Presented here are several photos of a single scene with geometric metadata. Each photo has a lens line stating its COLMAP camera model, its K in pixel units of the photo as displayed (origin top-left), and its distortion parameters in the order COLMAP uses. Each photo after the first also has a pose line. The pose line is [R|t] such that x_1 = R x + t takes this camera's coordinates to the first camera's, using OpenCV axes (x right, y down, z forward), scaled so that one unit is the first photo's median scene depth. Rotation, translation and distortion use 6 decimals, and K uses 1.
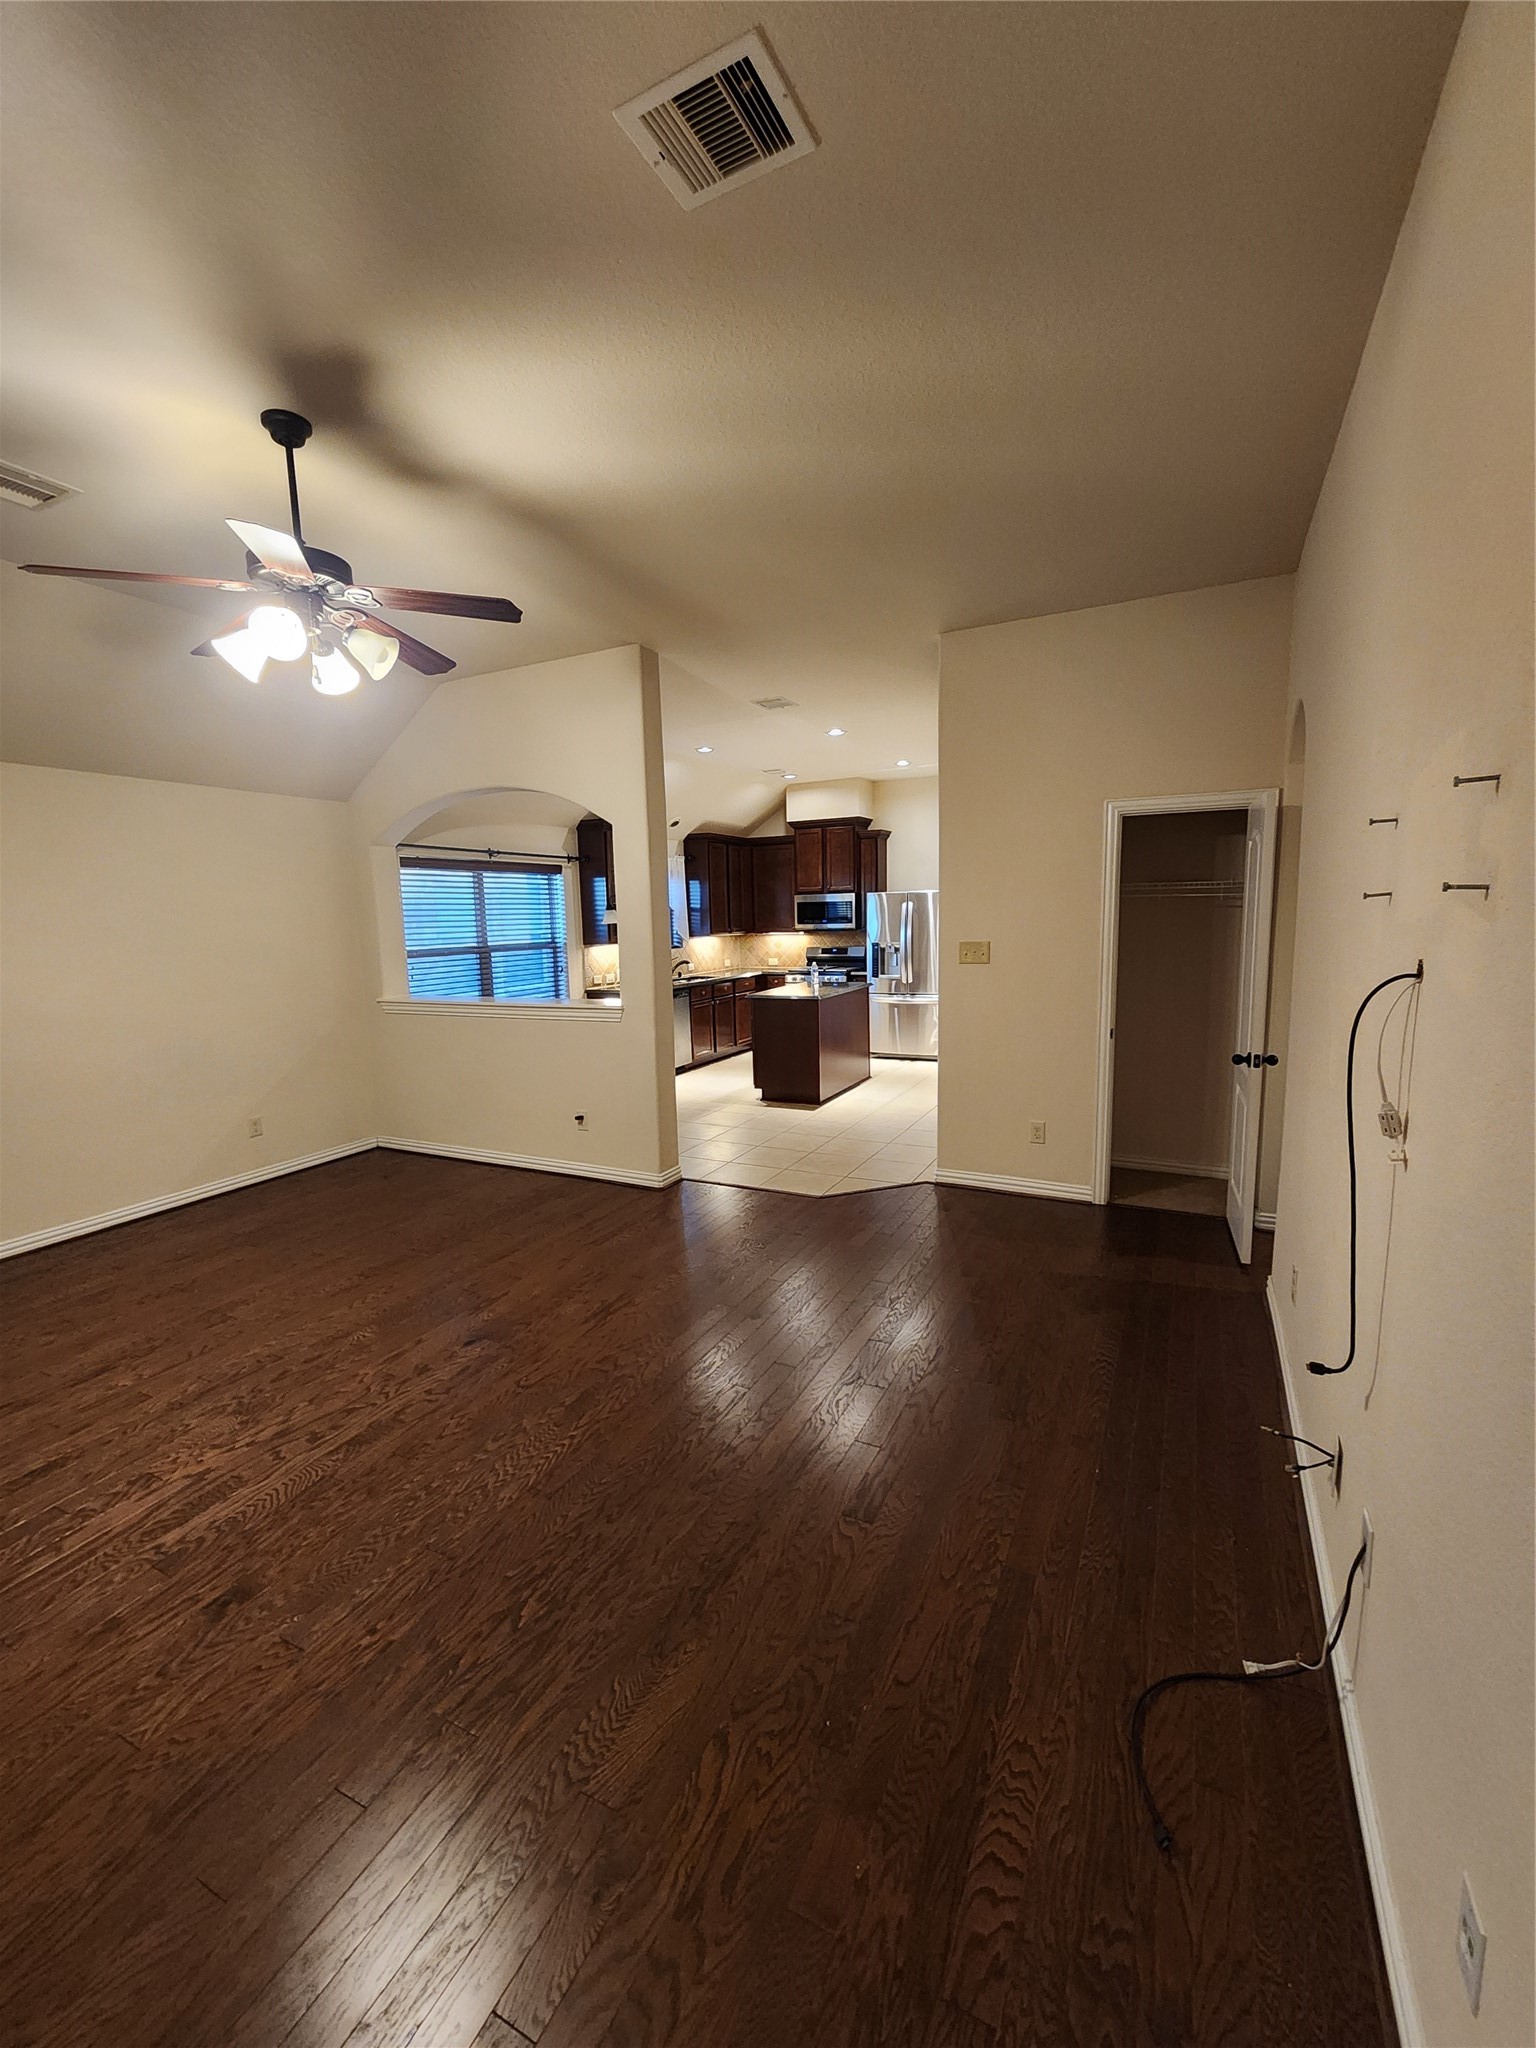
lens RADIAL K [[842.2, 0, 777.5], [0, 842.2, 1021.4], [0, 0, 1]] dist [-0.003403, 0.001920]
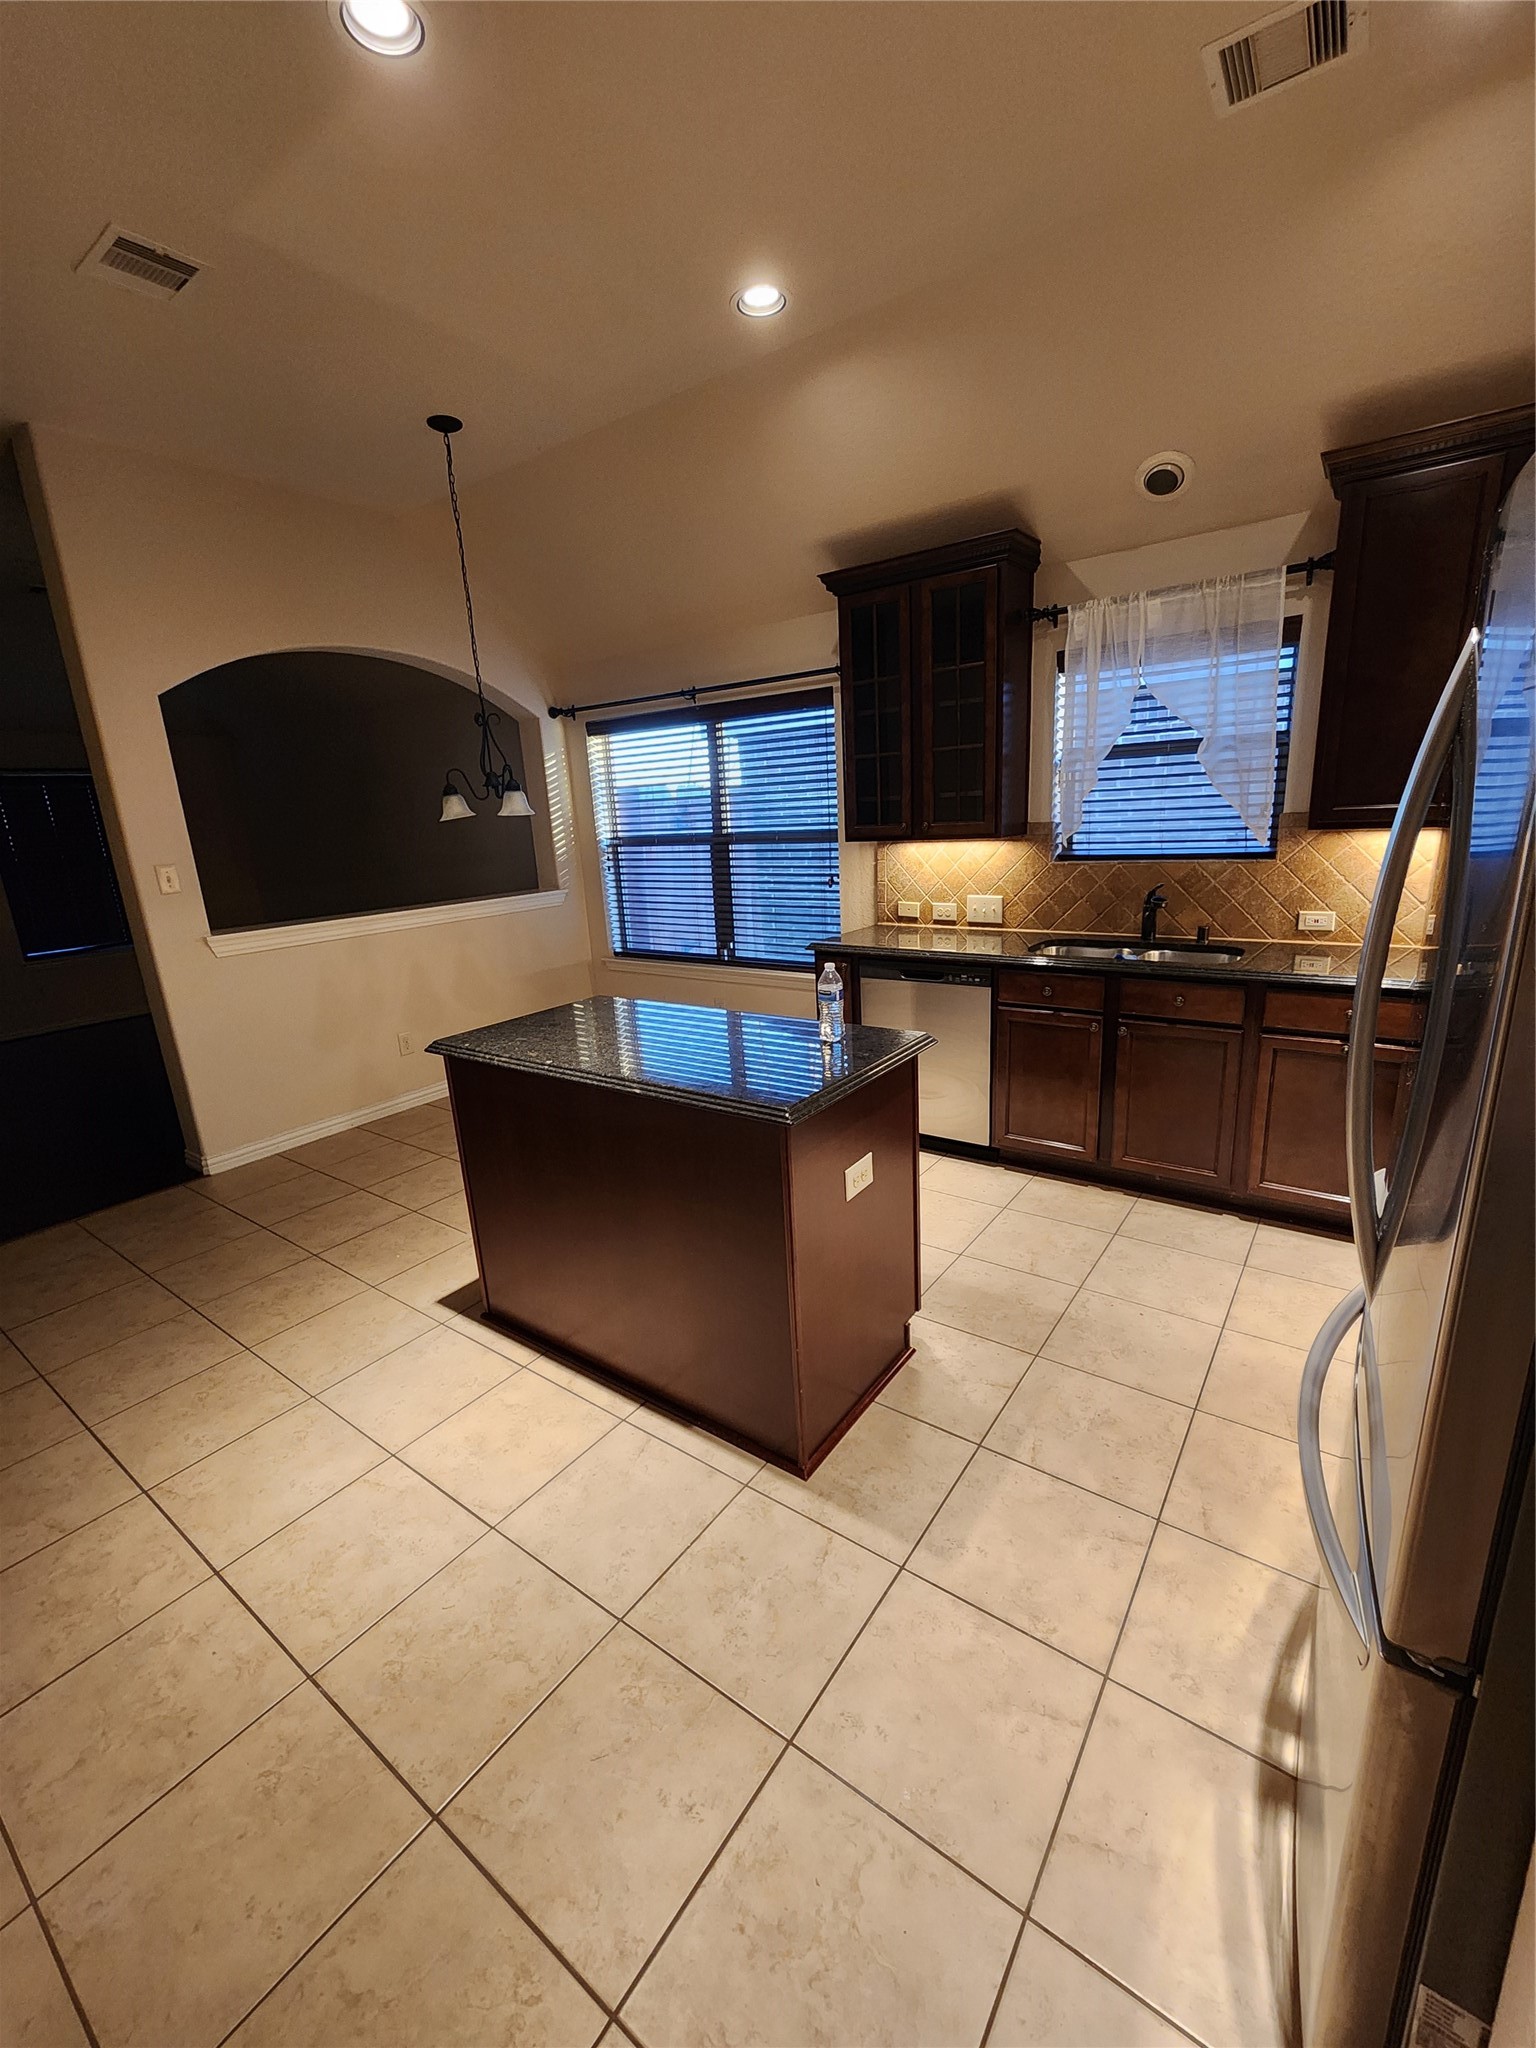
lens RADIAL K [[842.2, 0, 776.7], [0, 842.2, 1030.2], [0, 0, 1]] dist [-0.003403, 0.001920]
pose [[-0.160469, 0.287665, -0.944192, 0.277421], [-0.072474, 0.950572, 0.301927, -0.117446], [0.984377, 0.116879, -0.131689, 0.915636]]
